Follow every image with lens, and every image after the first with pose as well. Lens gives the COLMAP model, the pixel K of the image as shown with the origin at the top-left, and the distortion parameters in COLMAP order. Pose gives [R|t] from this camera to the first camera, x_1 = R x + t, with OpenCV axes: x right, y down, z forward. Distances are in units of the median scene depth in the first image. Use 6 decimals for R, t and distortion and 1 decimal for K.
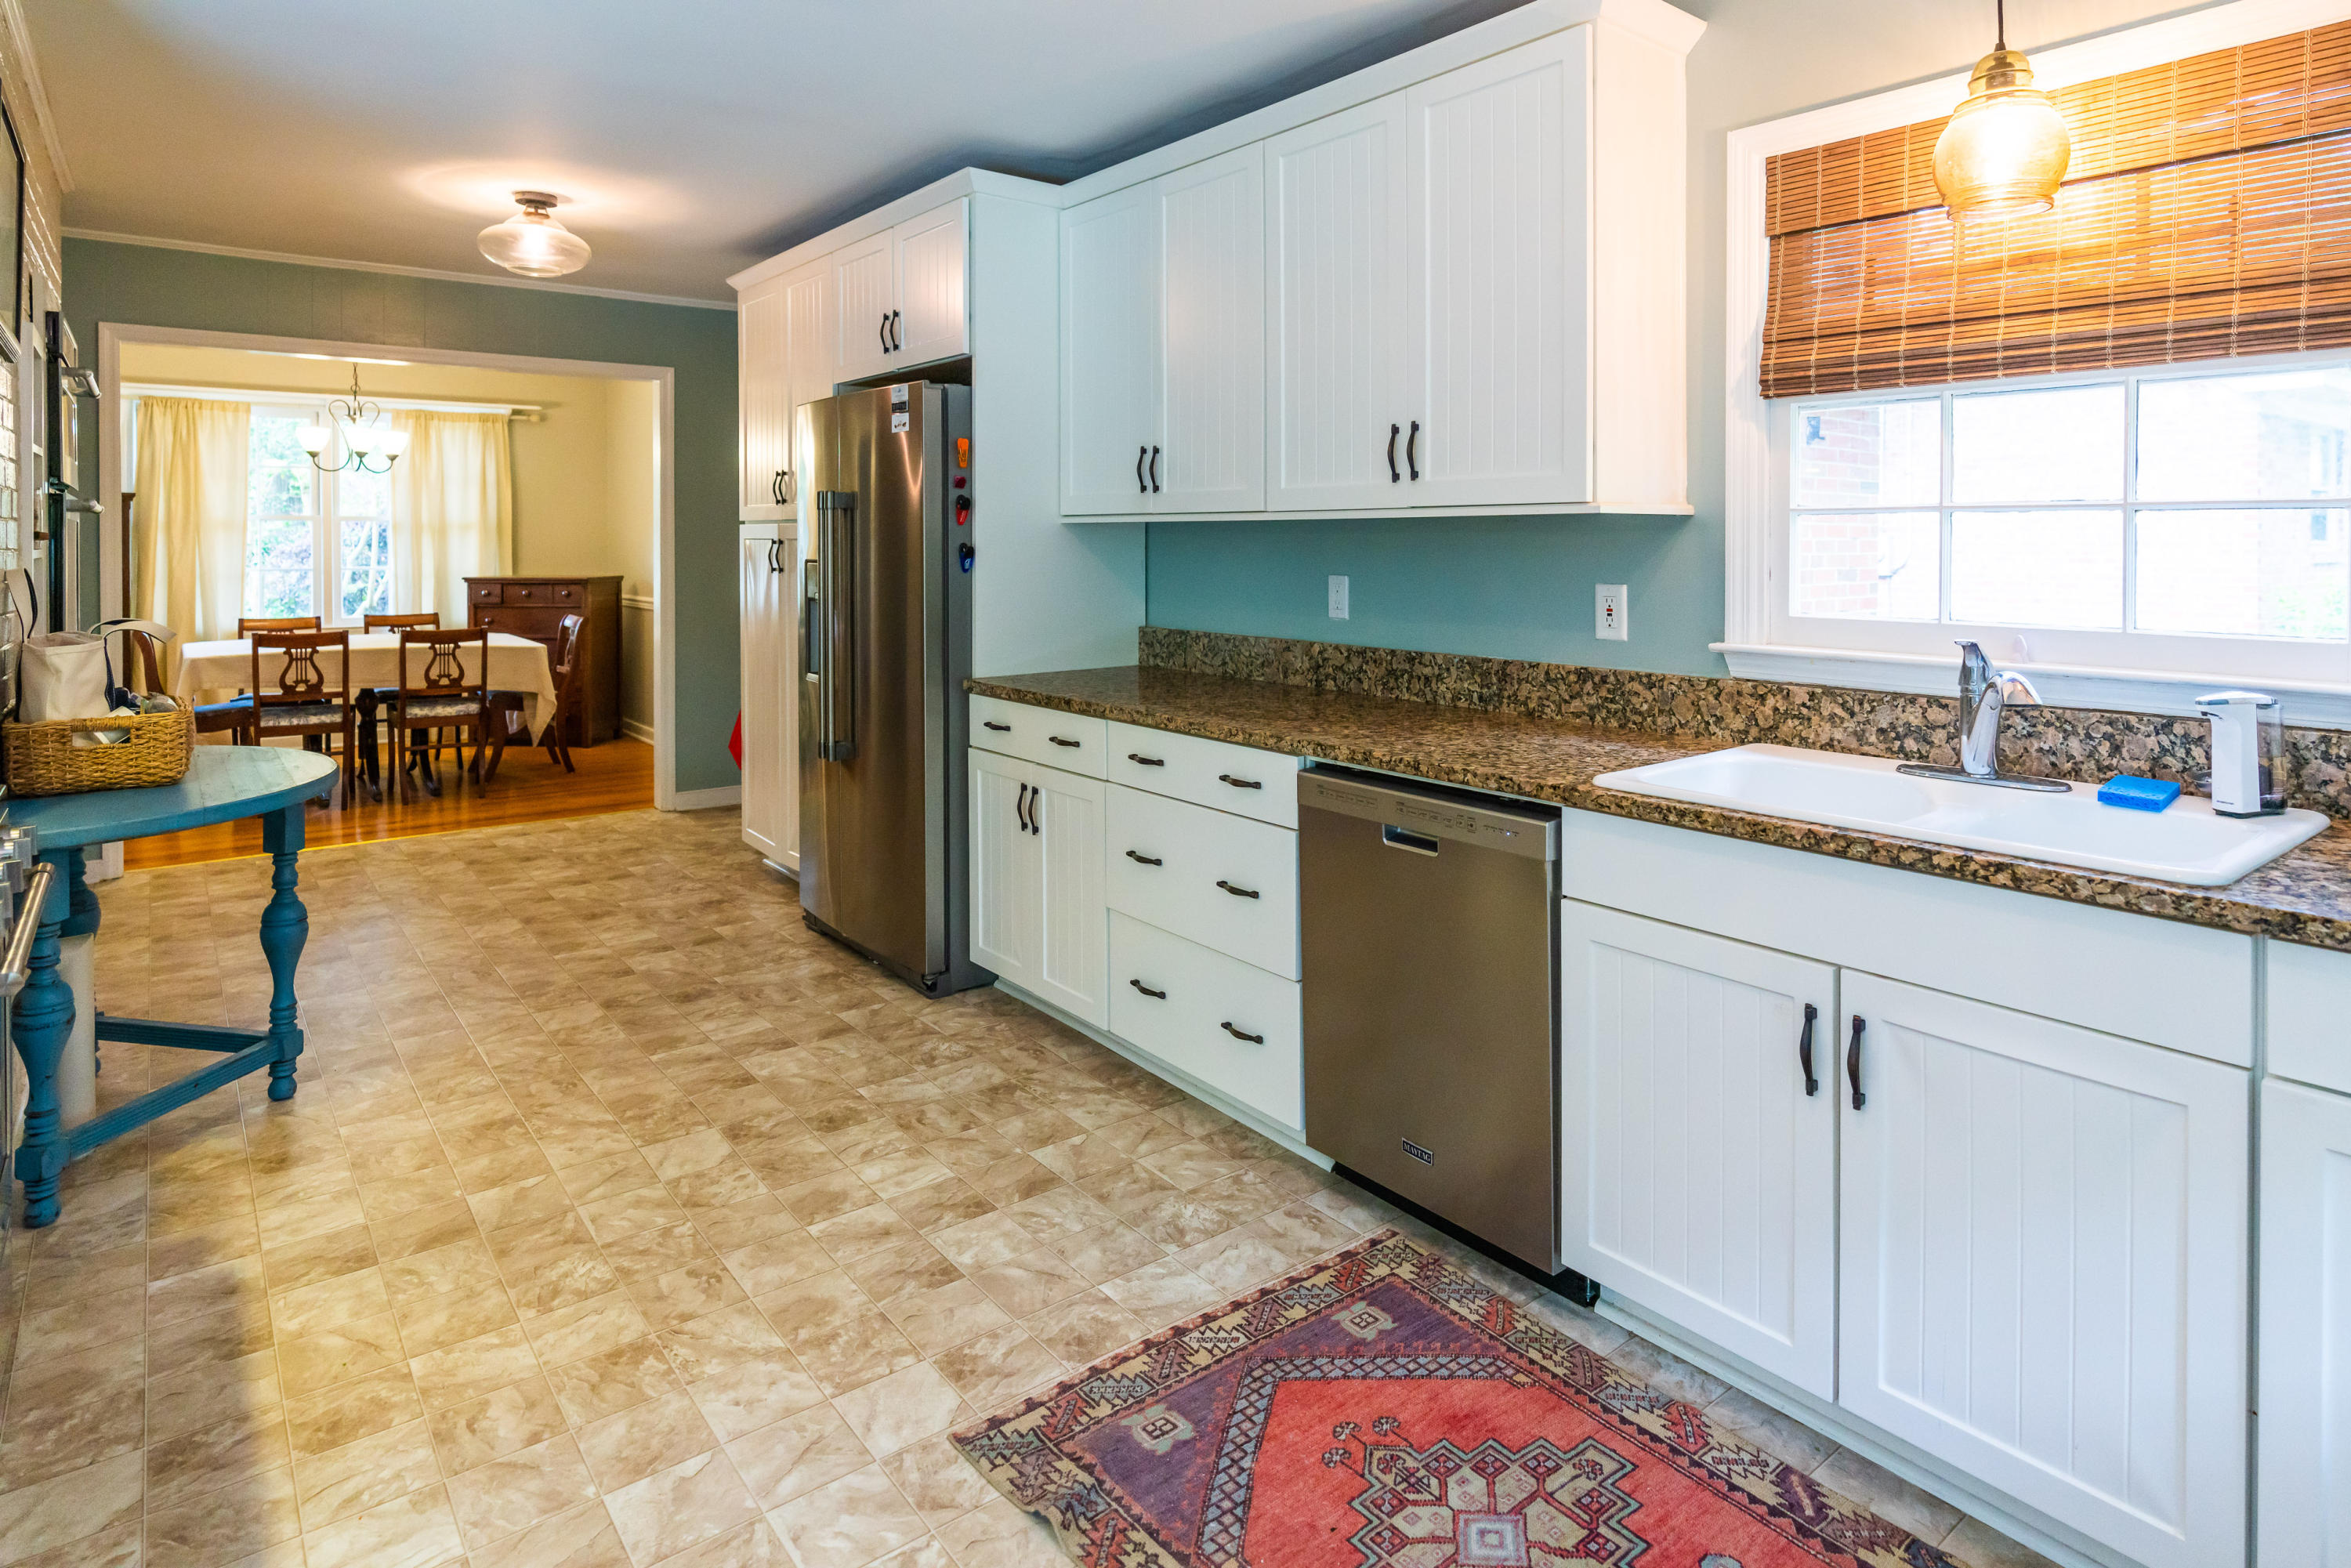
lens RADIAL K [[1296.0, 0, 1167.3], [0, 1296.0, 783.7], [0, 0, 1]] dist [0.001872, 0.000798]
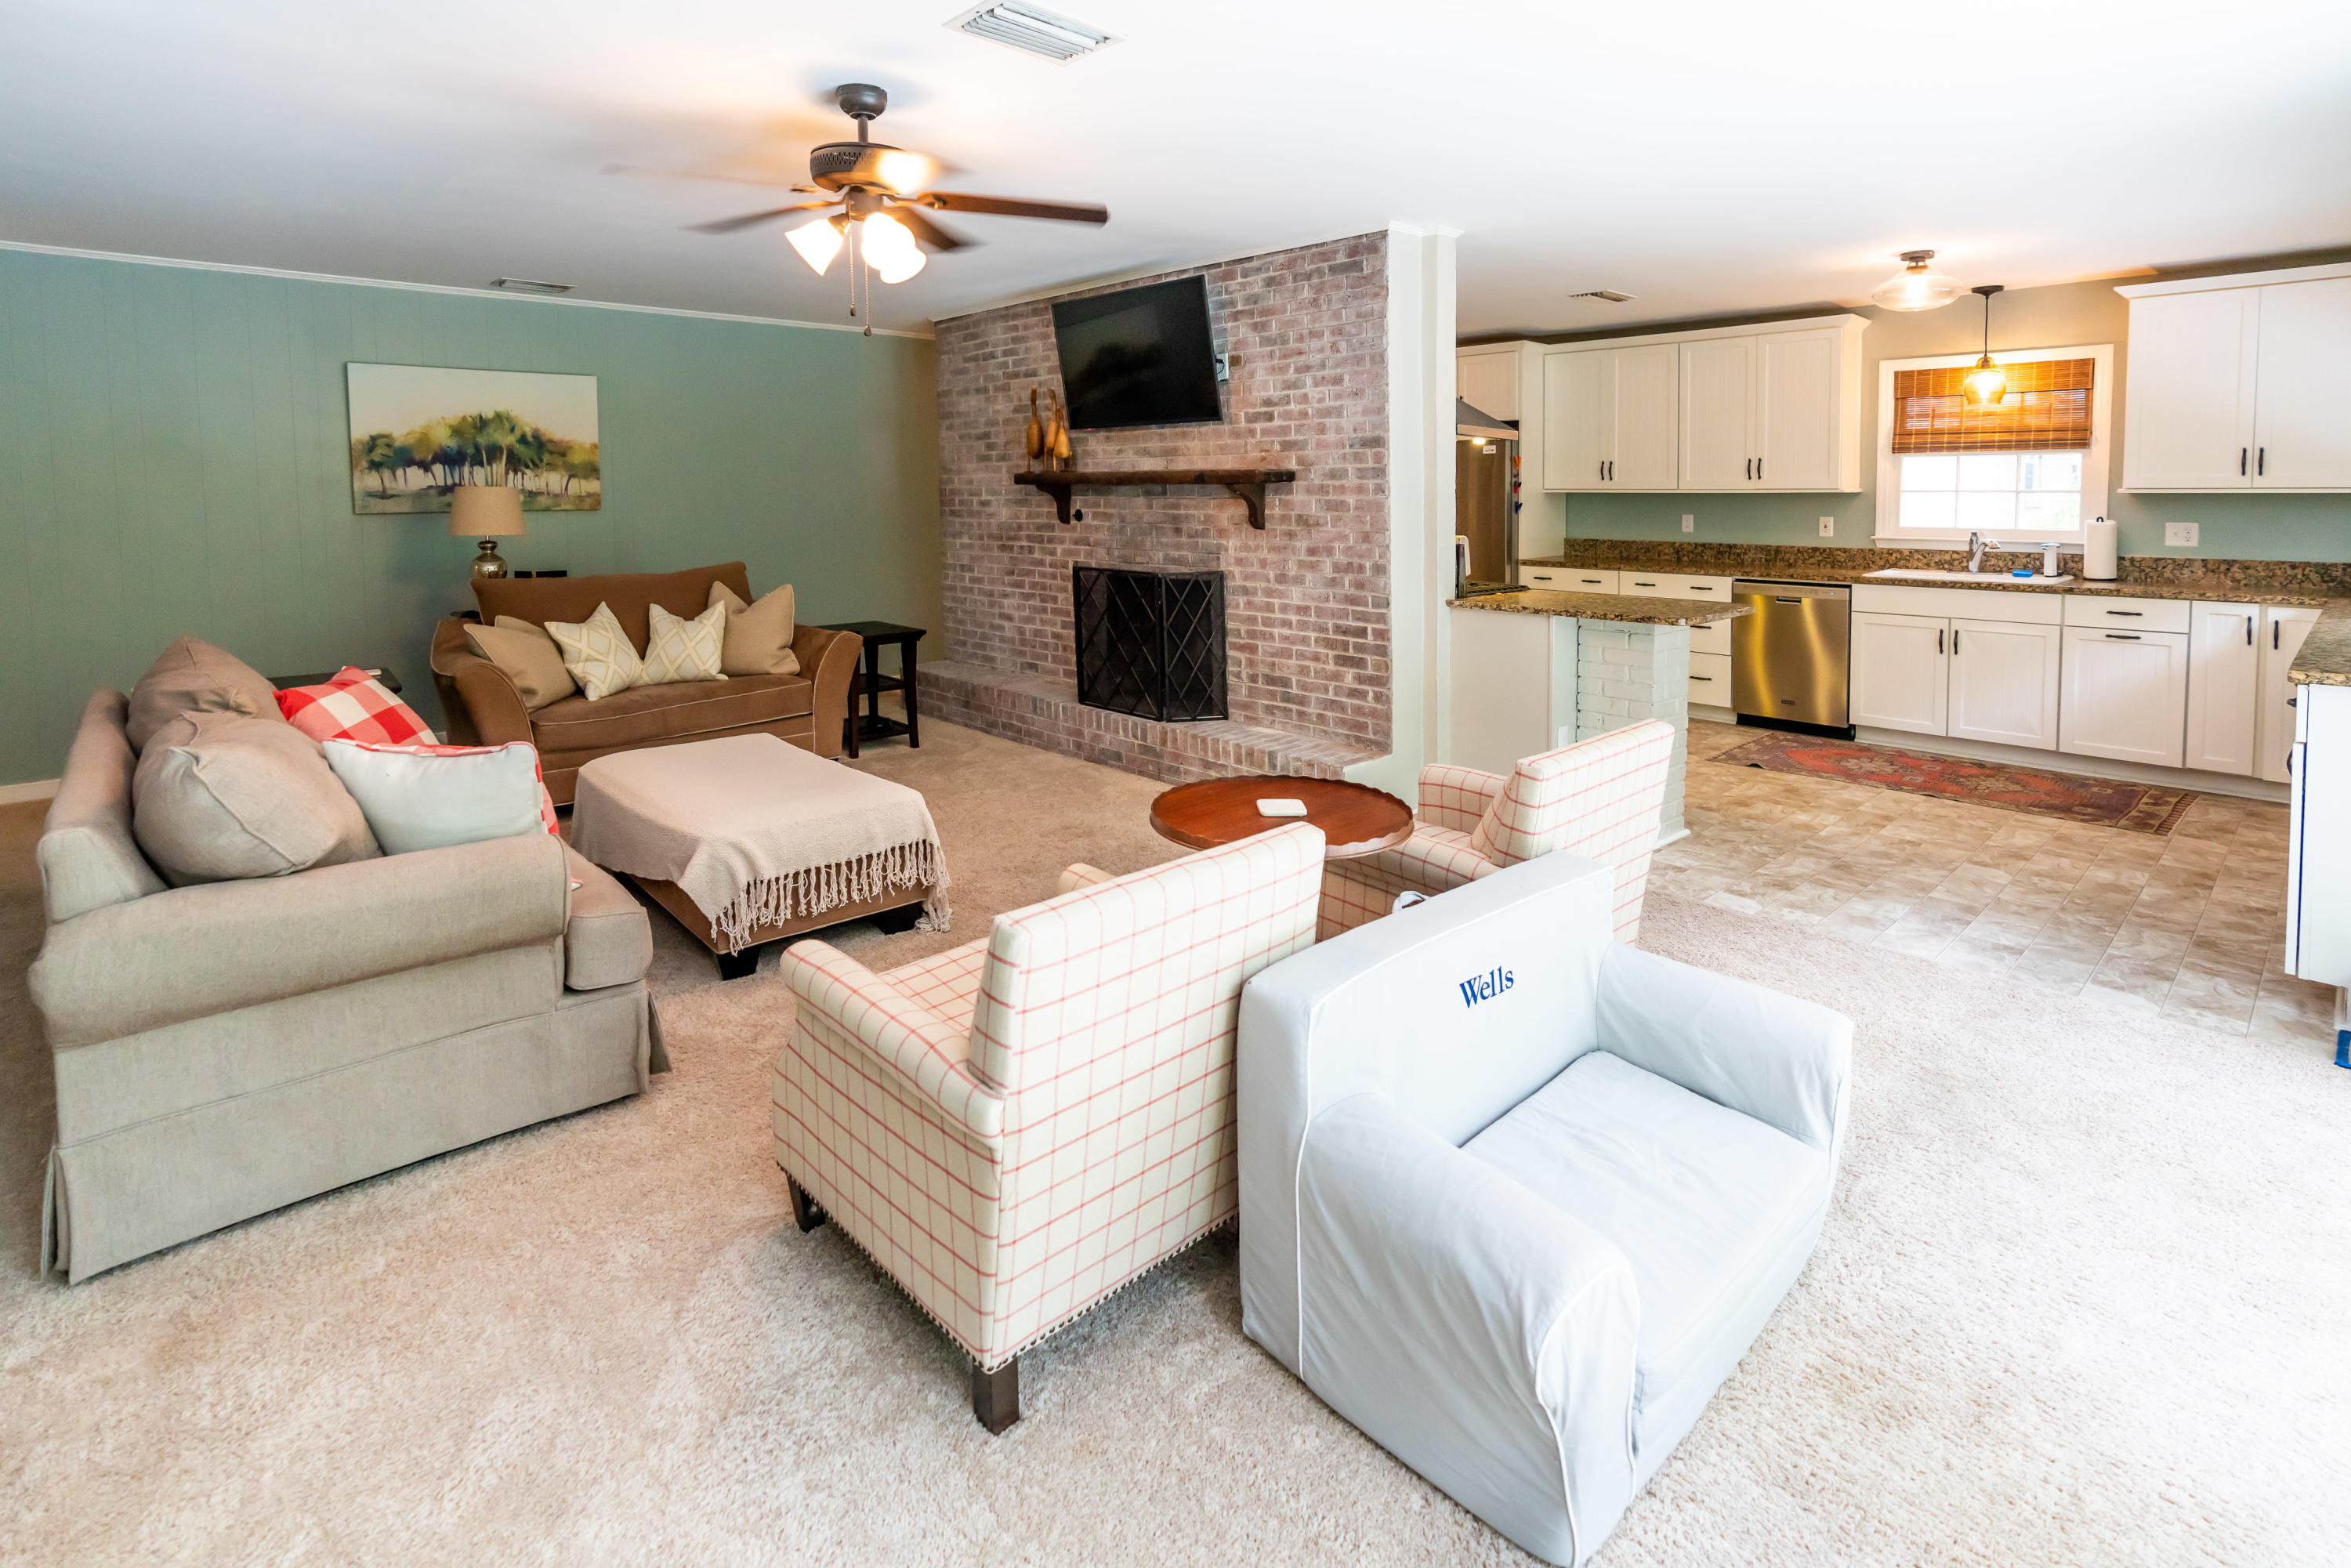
lens RADIAL K [[1090.3, 0, 1167.1], [0, 1090.3, 746.2], [0, 0, 1]] dist [-0.004075, 0.002043]
pose [[0.997507, -0.020150, 0.067636, -1.387510], [0.016978, 0.998744, 0.047146, 0.229859], [-0.068501, -0.045880, 0.996595, -1.412081]]
